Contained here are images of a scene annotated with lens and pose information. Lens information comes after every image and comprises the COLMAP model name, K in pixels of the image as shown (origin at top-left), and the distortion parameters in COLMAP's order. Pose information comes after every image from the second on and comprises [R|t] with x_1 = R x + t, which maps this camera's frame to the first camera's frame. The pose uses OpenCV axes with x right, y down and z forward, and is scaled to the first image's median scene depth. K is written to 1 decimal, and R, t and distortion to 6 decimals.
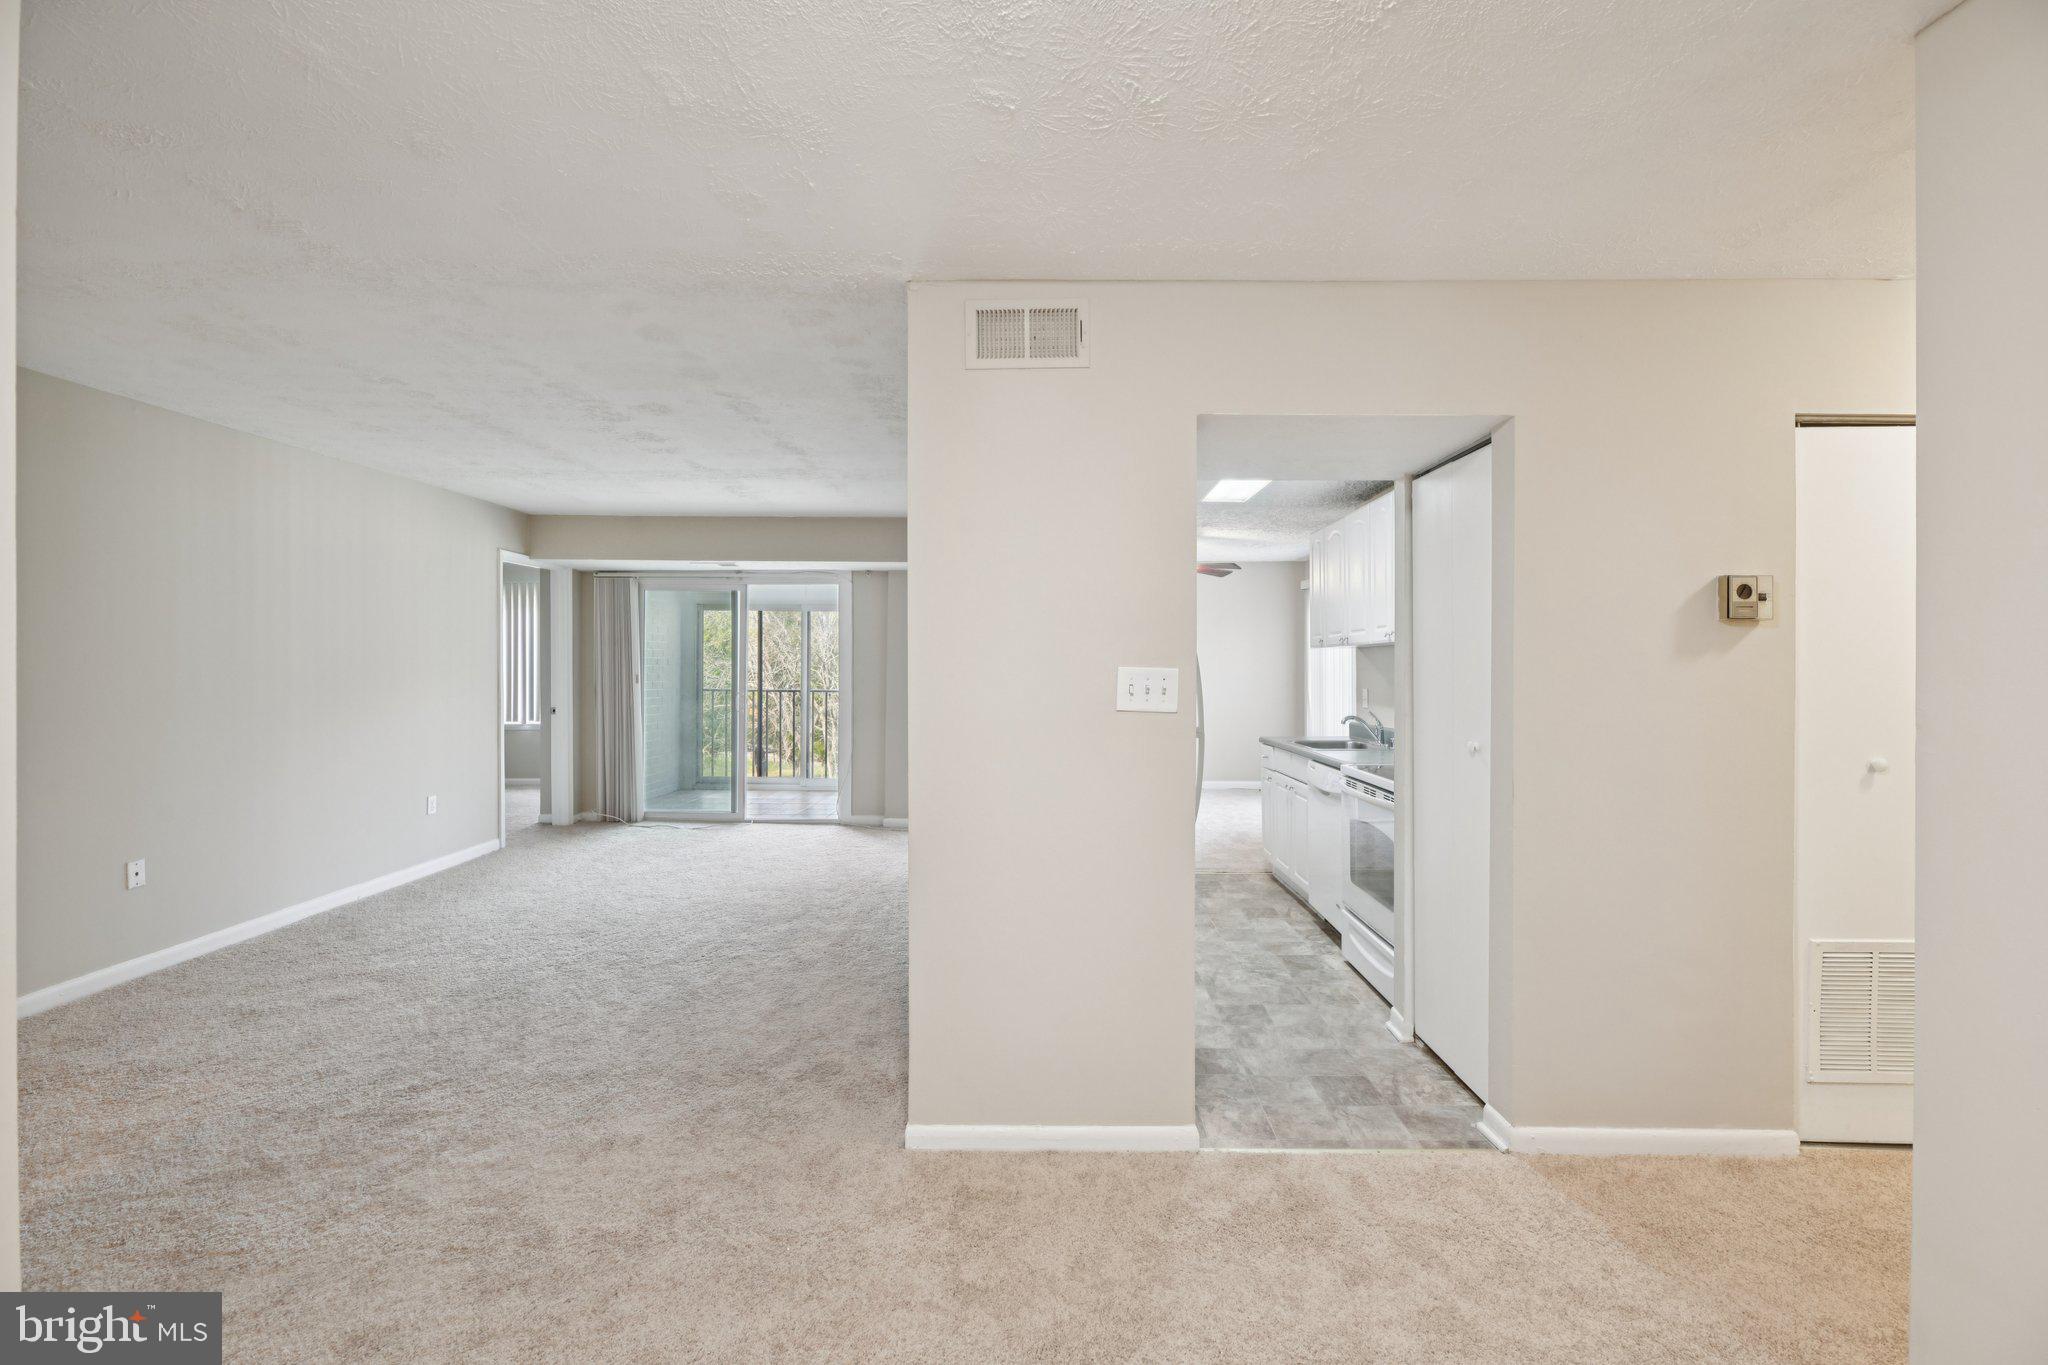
lens RADIAL K [[871.4, 0, 1031.8], [0, 871.4, 665.5], [0, 0, 1]] dist [-0.000470, -0.000413]
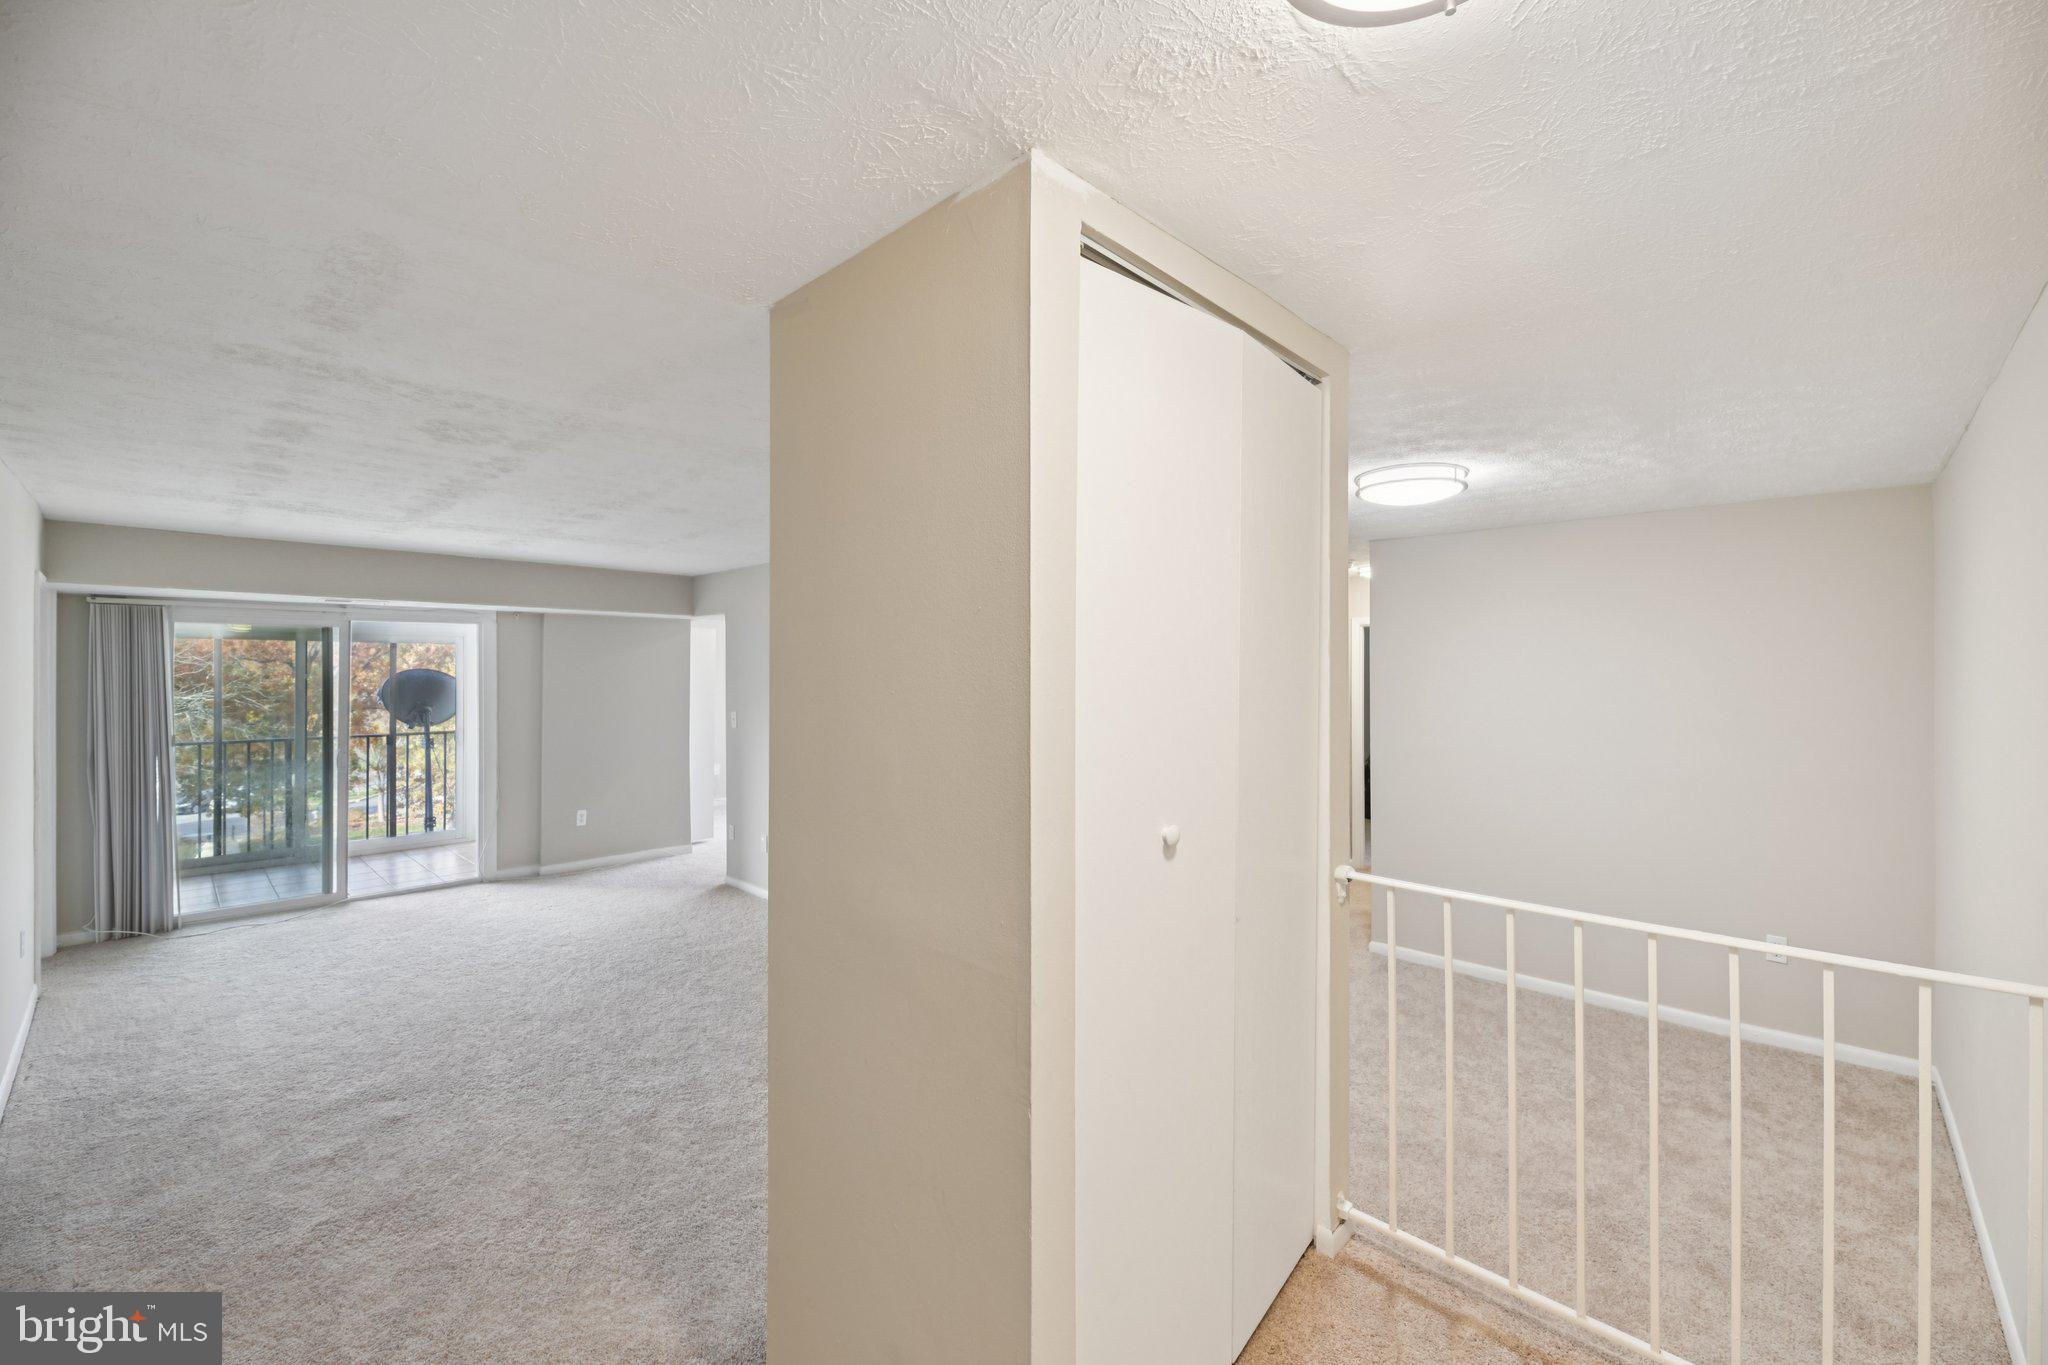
lens RADIAL K [[841.1, 0, 1052.8], [0, 841.1, 667.0], [0, 0, 1]] dist [-0.000998, -0.000679]
pose [[0.663352, -0.001264, 0.748306, -0.498138], [0.002488, 0.999997, -0.000516, -0.047272], [-0.748303, 0.002204, 0.663353, -0.057260]]
